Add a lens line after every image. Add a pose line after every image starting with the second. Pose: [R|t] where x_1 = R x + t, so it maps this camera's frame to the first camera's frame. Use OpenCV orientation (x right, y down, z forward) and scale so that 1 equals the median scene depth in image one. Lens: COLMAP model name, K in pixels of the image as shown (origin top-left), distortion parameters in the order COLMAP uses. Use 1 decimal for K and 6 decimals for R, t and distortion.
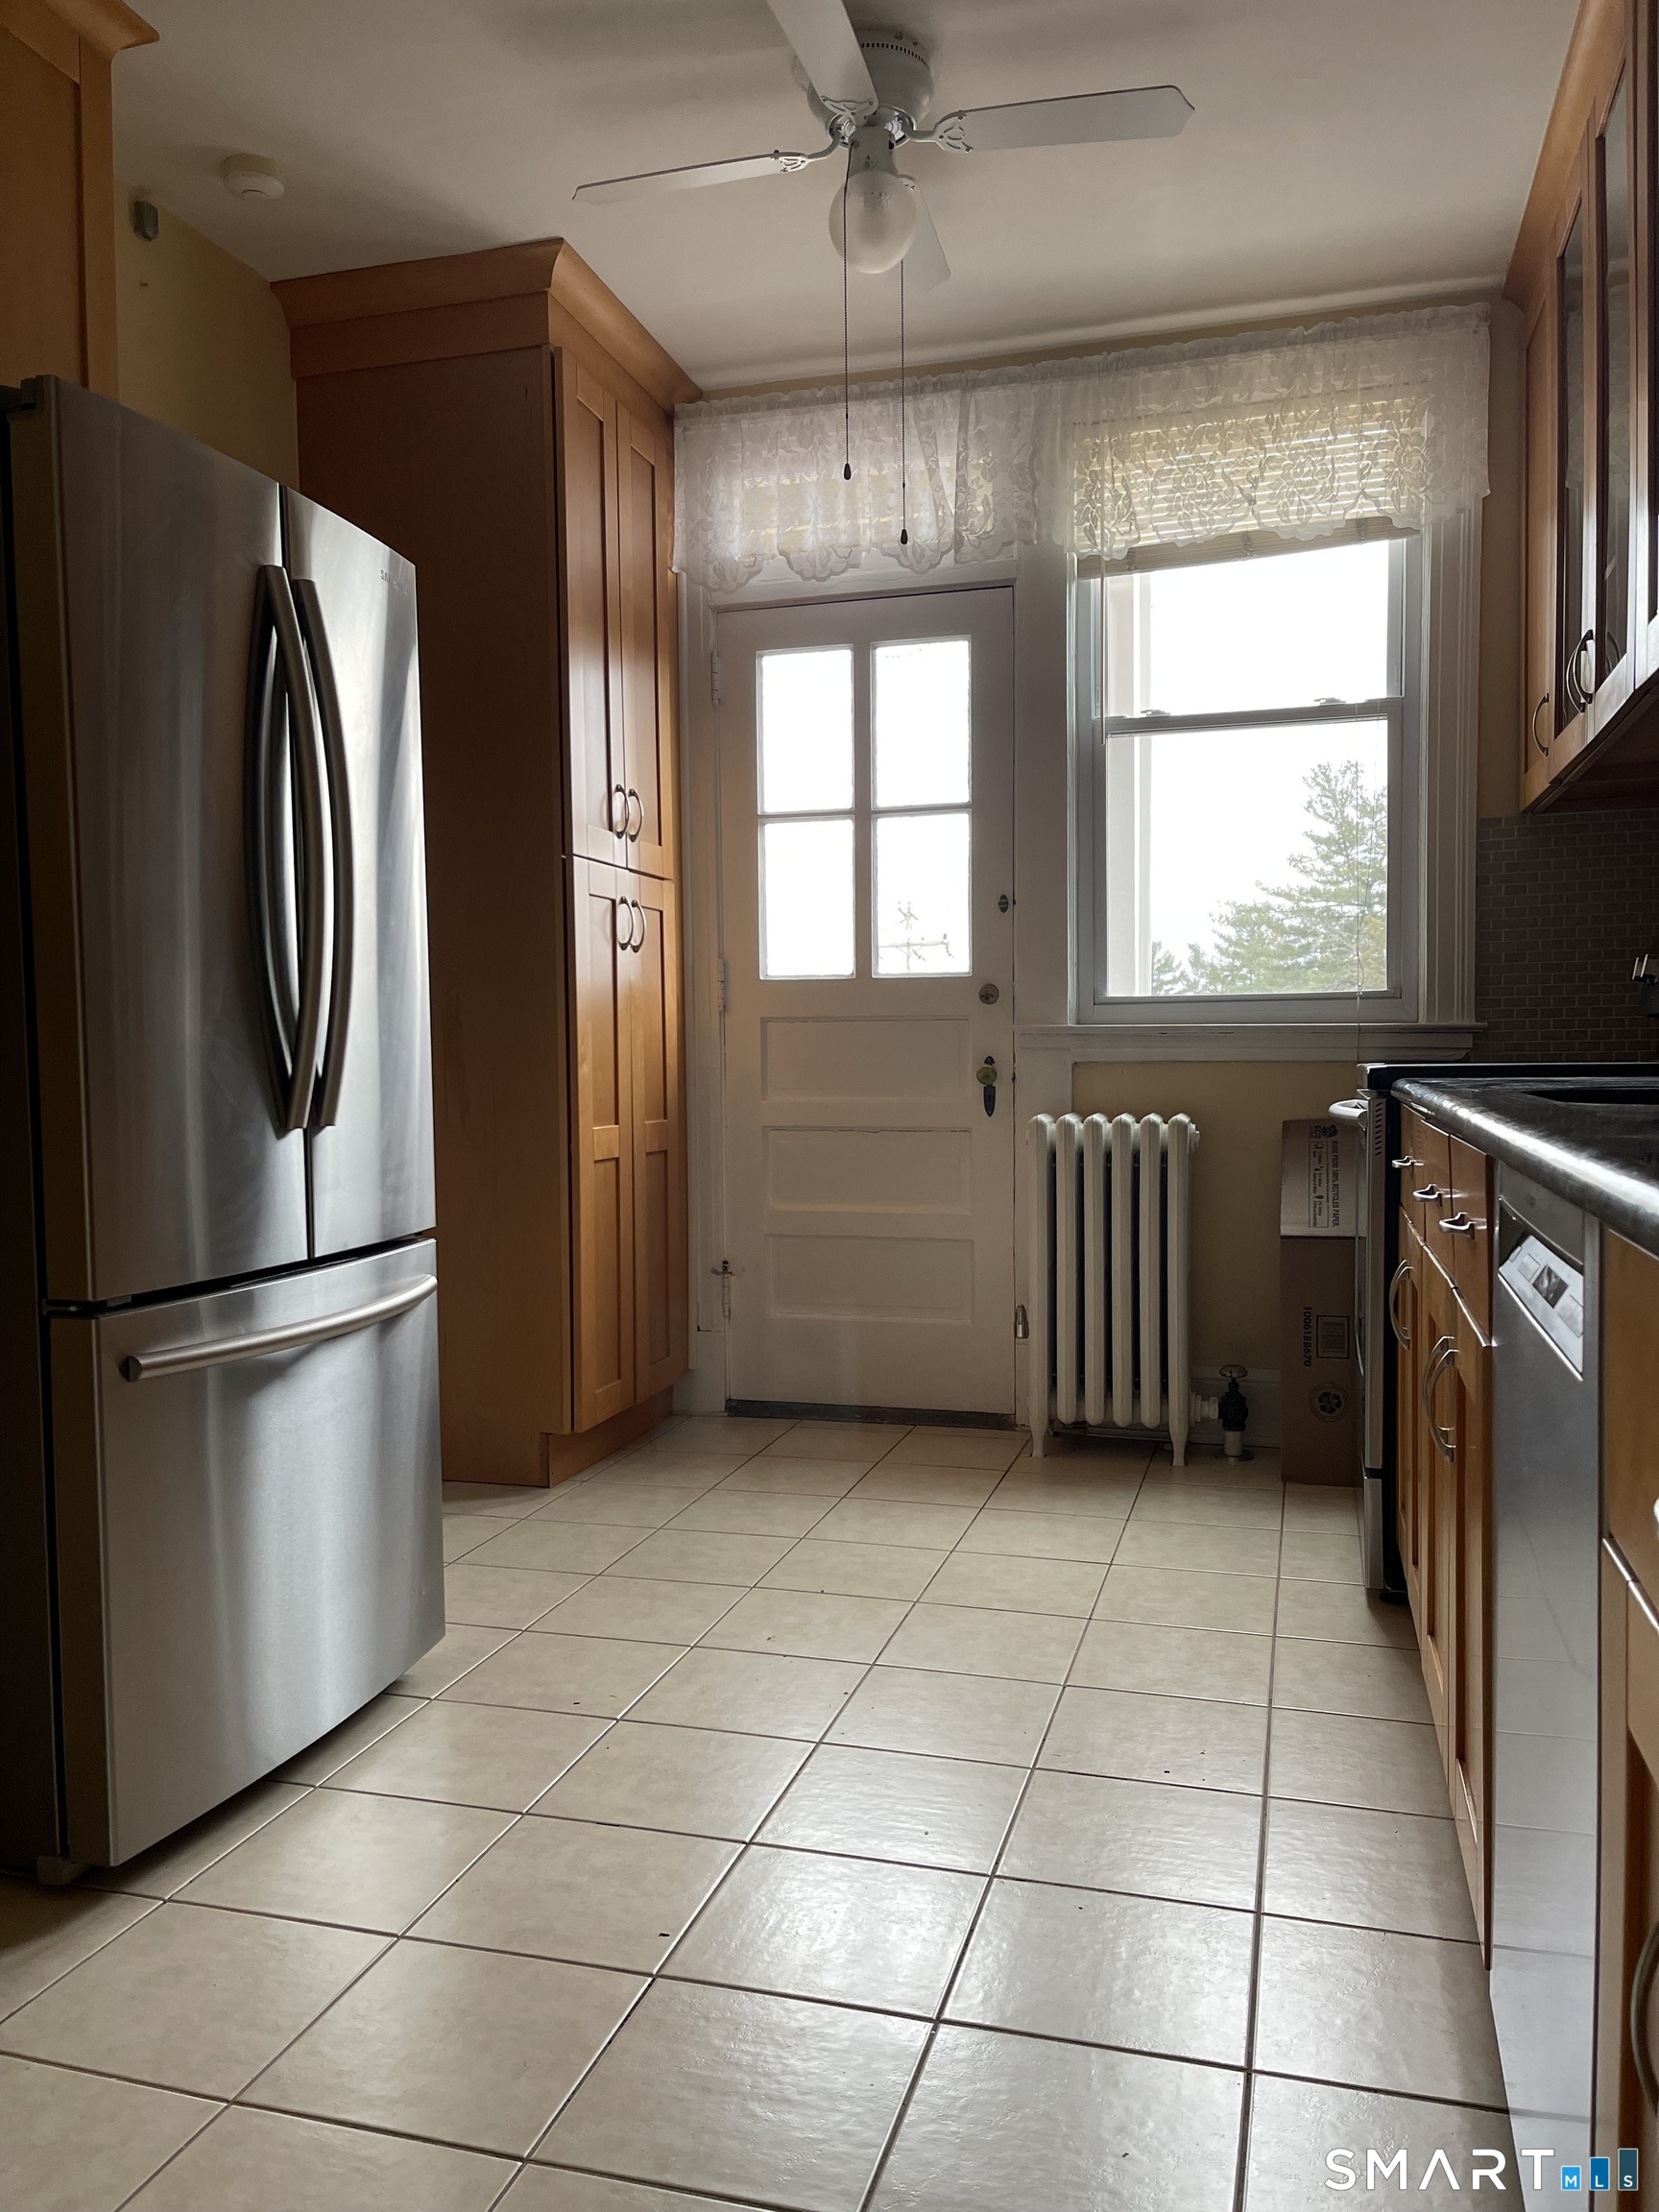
lens RADIAL K [[1683.8, 0, 812.8], [0, 1683.8, 1110.7], [0, 0, 1]] dist [0.090245, -0.097026]
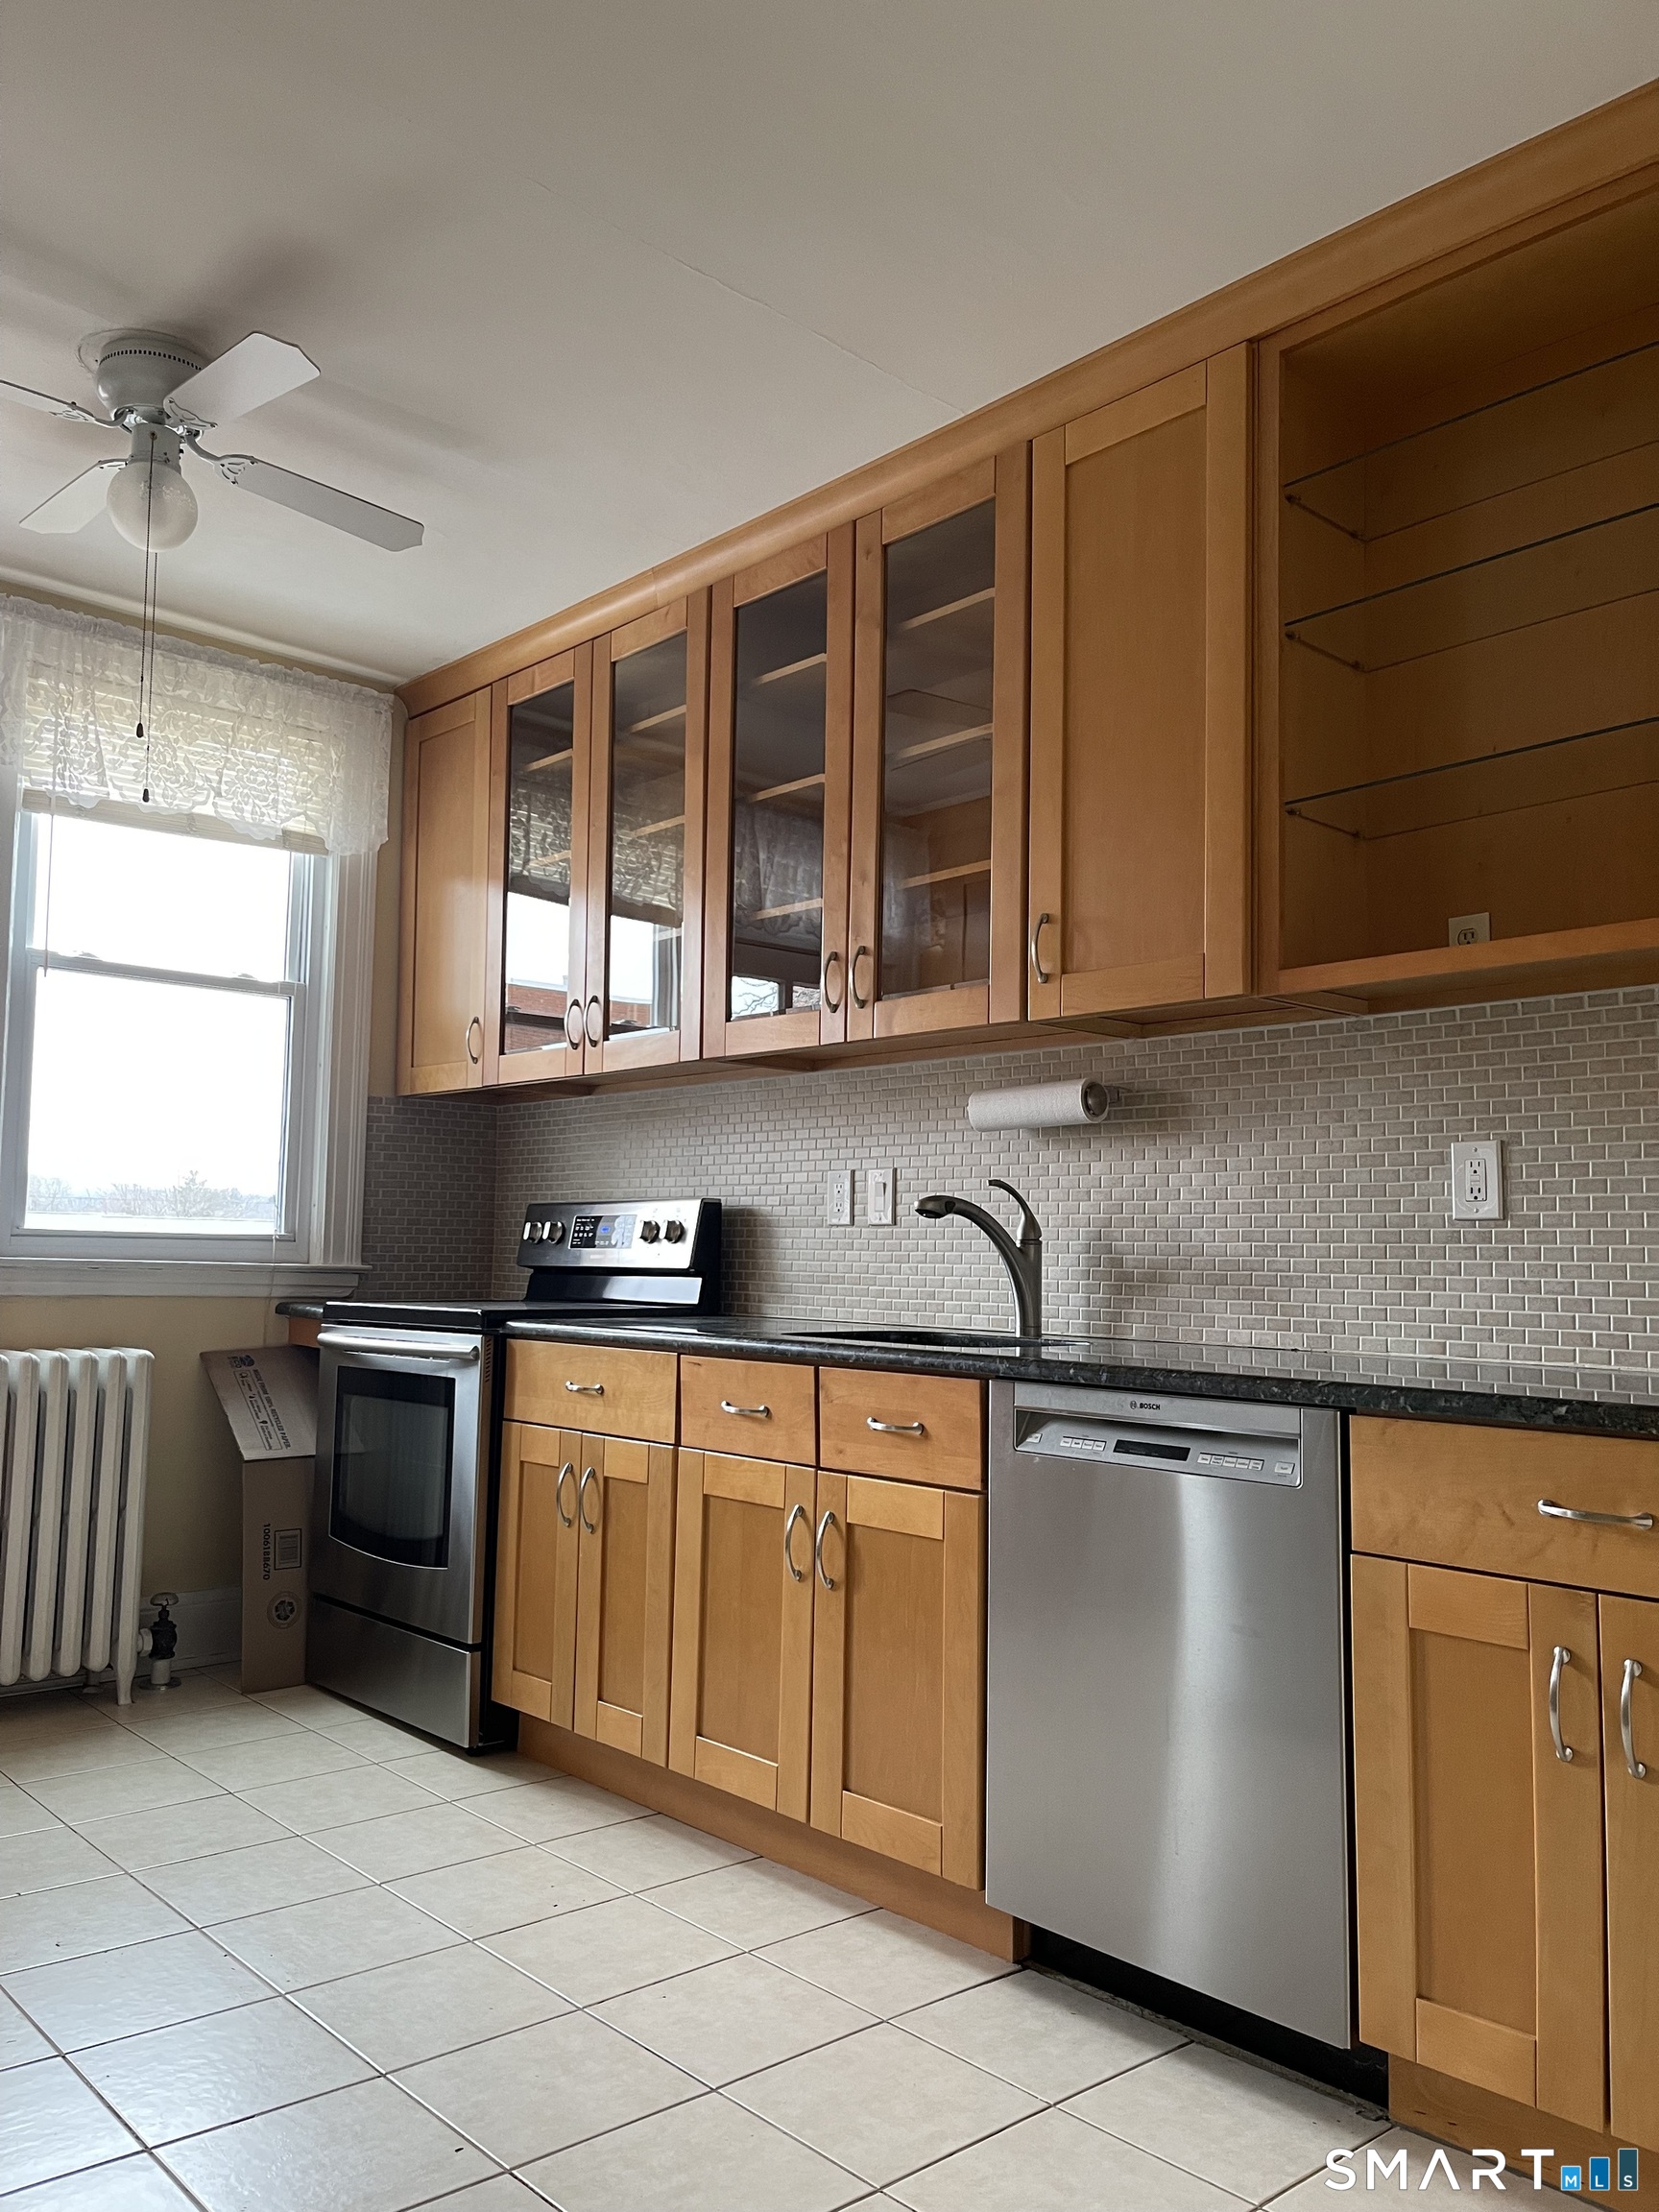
lens RADIAL K [[1683.8, 0, 812.8], [0, 1683.8, 1110.7], [0, 0, 1]] dist [0.090245, -0.097026]
pose [[0.529817, 0.096731, 0.842577, -0.456217], [0.004828, 0.993114, -0.117049, -0.018728], [-0.848098, 0.066083, 0.525702, 0.097916]]
